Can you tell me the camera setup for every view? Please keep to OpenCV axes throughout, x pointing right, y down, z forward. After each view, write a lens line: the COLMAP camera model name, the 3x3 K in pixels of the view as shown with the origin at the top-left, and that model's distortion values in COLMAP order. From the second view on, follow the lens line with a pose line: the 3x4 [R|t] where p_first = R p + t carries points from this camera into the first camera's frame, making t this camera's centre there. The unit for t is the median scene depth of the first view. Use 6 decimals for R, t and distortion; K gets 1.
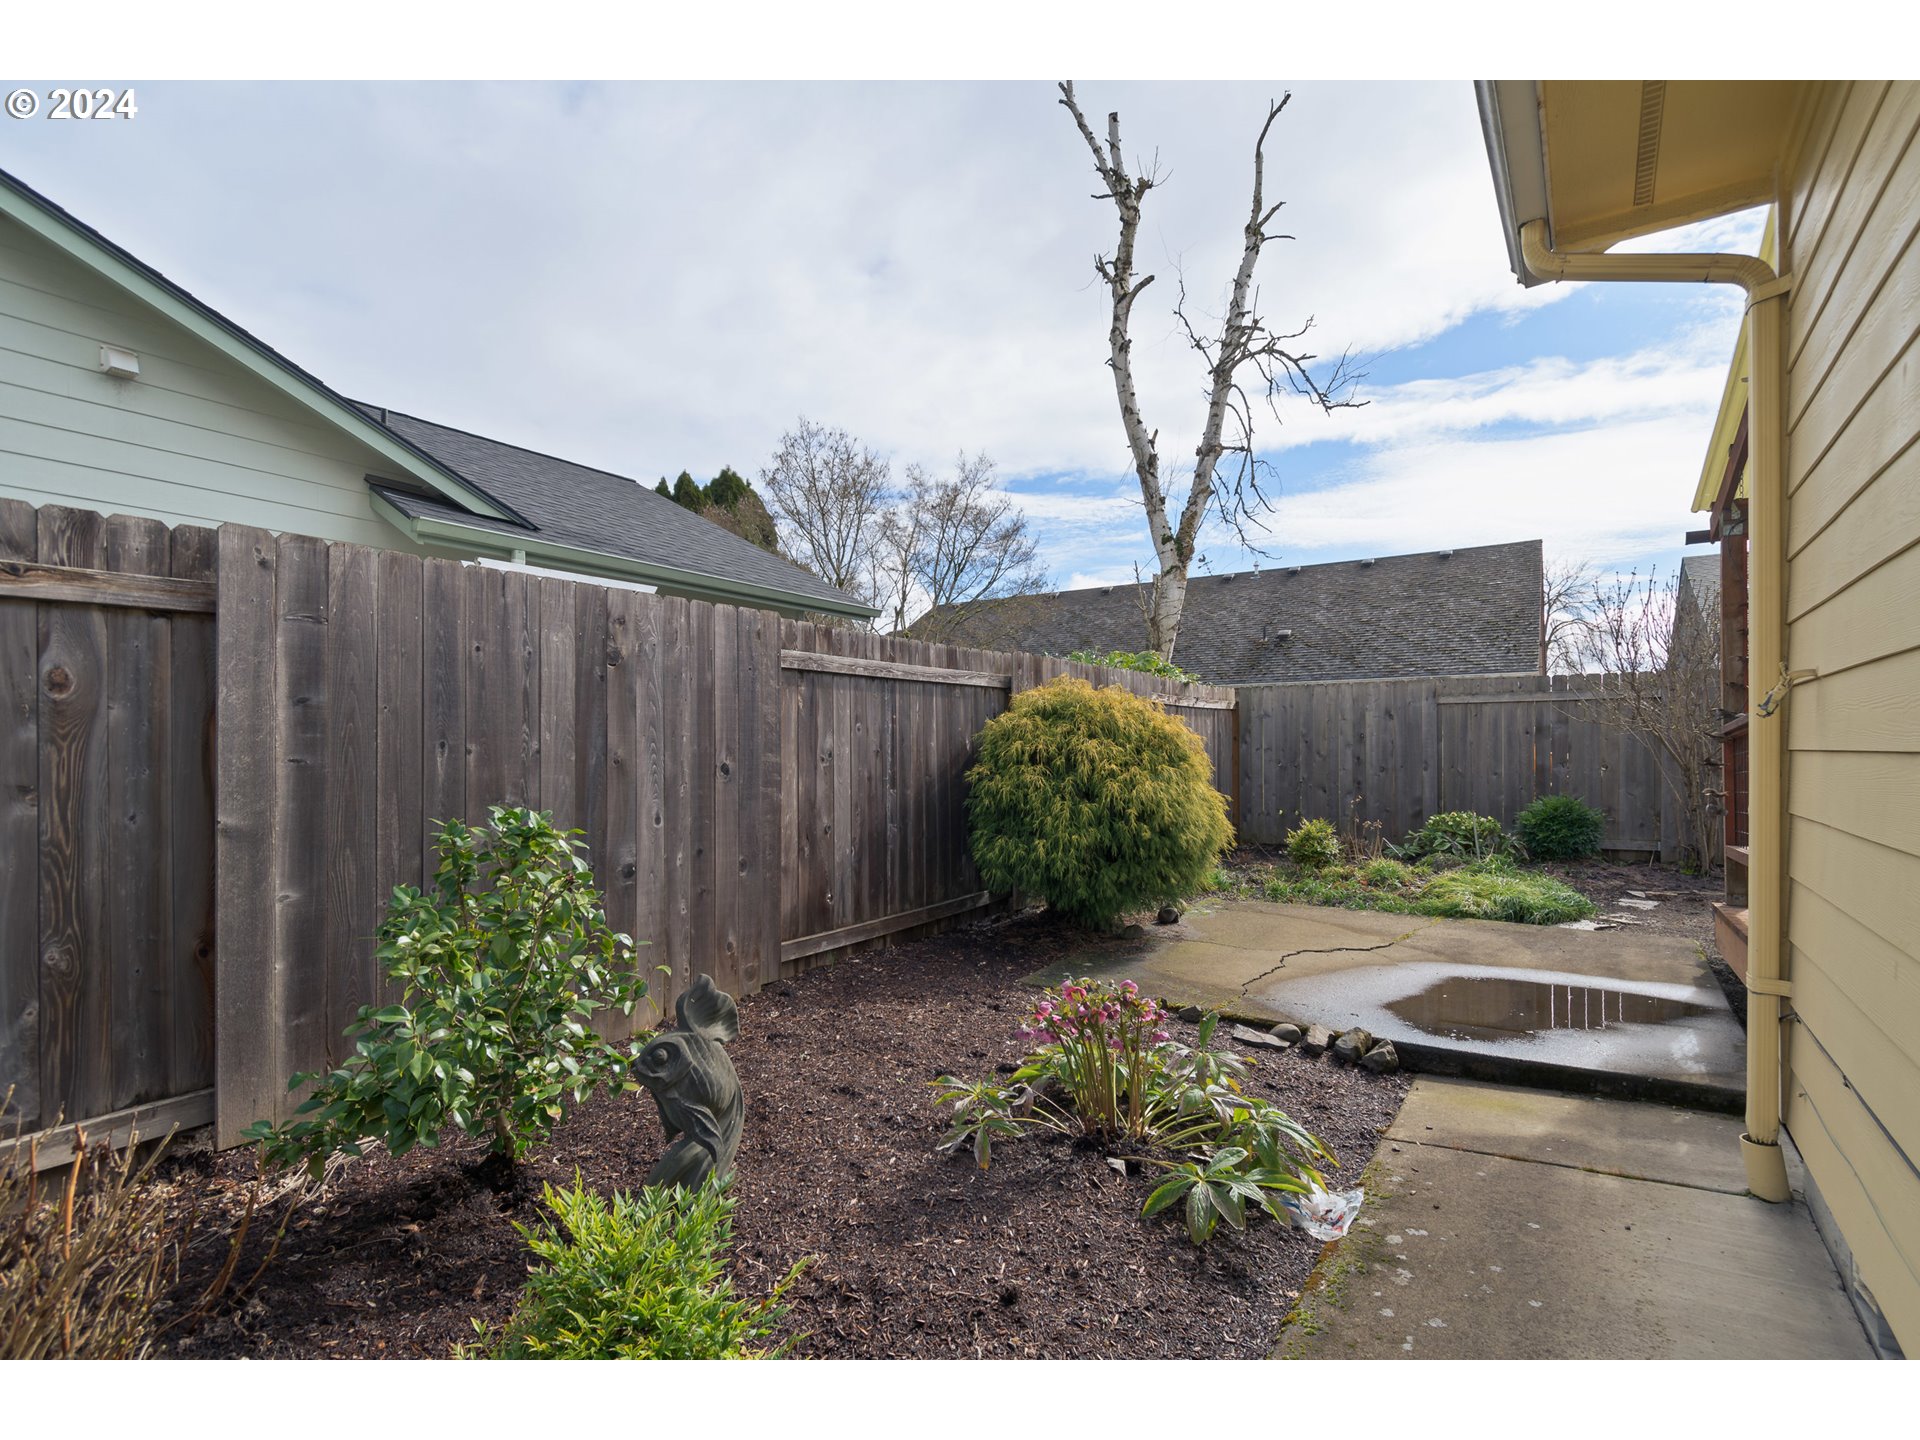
lens RADIAL K [[895.0, 0, 967.2], [0, 895.0, 755.4], [0, 0, 1]] dist [-0.002390, -0.000005]
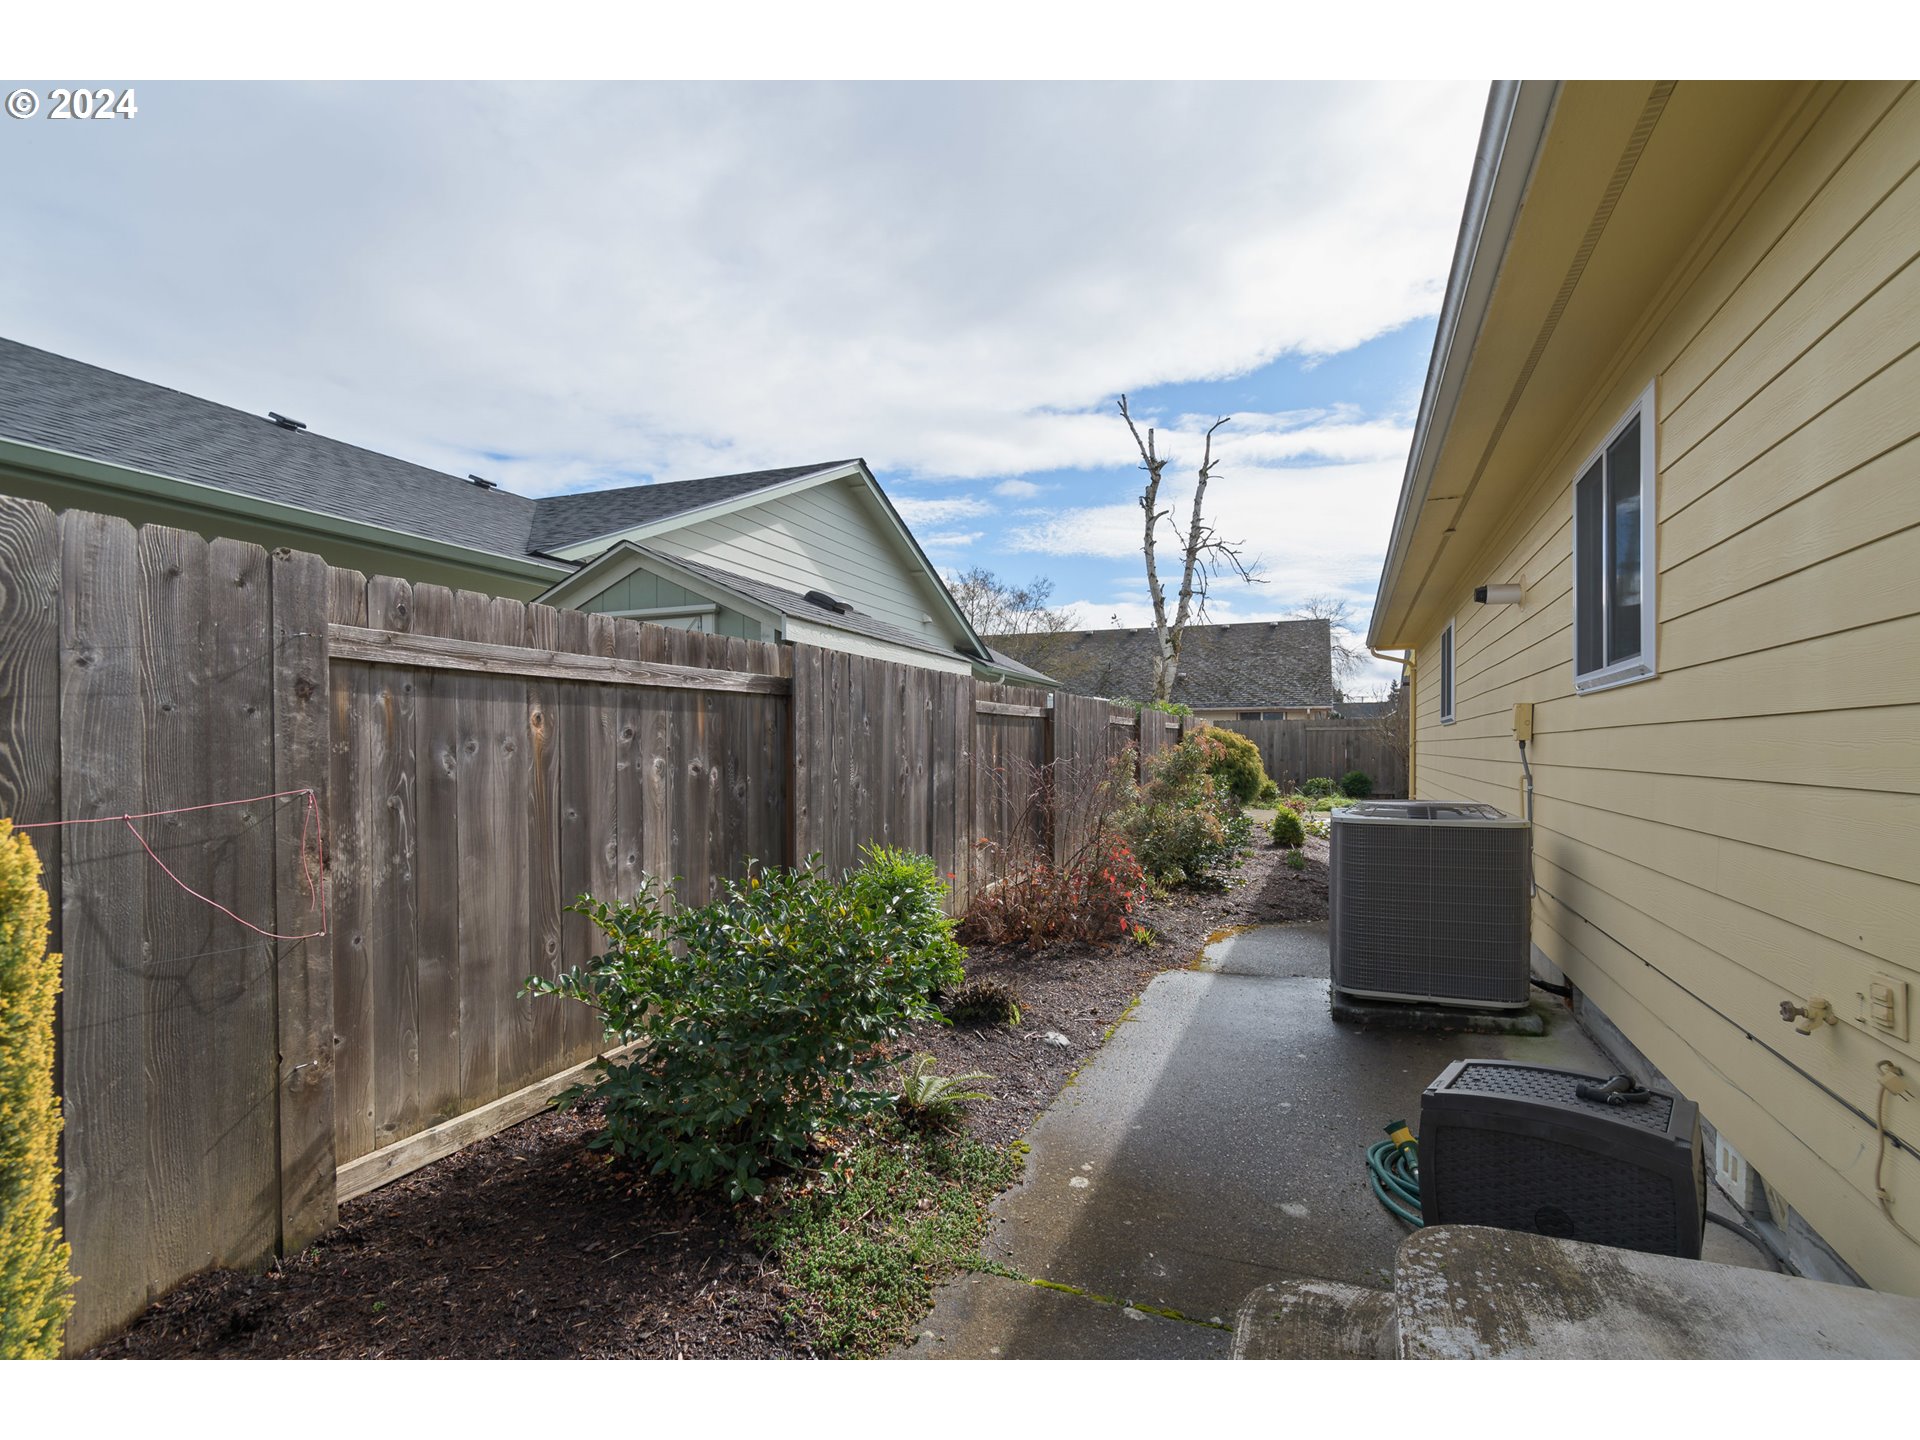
lens RADIAL K [[895.0, 0, 967.2], [0, 895.0, 755.4], [0, 0, 1]] dist [-0.002390, -0.000005]
pose [[0.978765, 0.000691, 0.204985, -0.594607], [0.000362, 0.999987, -0.005100, 0.011902], [-0.204986, 0.005066, 0.978752, -0.789988]]
